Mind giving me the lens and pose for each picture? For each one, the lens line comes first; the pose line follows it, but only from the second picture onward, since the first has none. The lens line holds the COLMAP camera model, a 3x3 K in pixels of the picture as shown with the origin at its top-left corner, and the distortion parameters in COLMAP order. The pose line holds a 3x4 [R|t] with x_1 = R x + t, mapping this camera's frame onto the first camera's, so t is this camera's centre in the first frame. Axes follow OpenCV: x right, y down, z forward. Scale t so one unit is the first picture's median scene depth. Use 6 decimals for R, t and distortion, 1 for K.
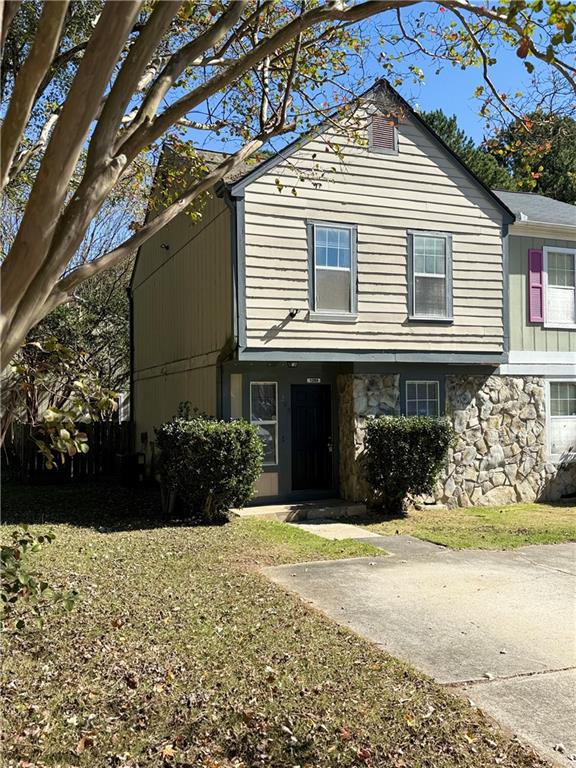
lens RADIAL K [[683.2, 0, 286.8], [0, 683.2, 385.3], [0, 0, 1]] dist [0.085911, -0.096695]
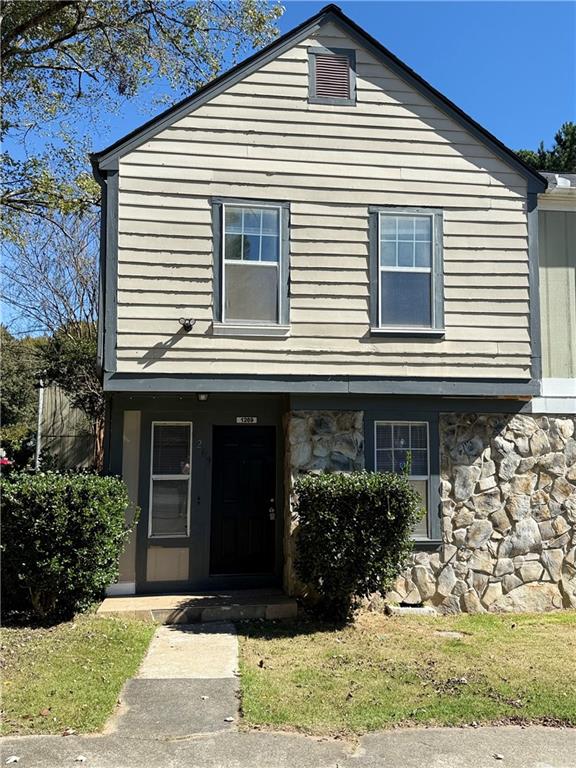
lens RADIAL K [[683.2, 0, 287.1], [0, 683.2, 382.6], [0, 0, 1]] dist [0.085911, -0.096695]
pose [[0.968705, -0.011897, -0.247931, 0.266992], [-0.006470, 0.997301, -0.073134, 0.006116], [0.248132, 0.072449, 0.966013, 0.310749]]
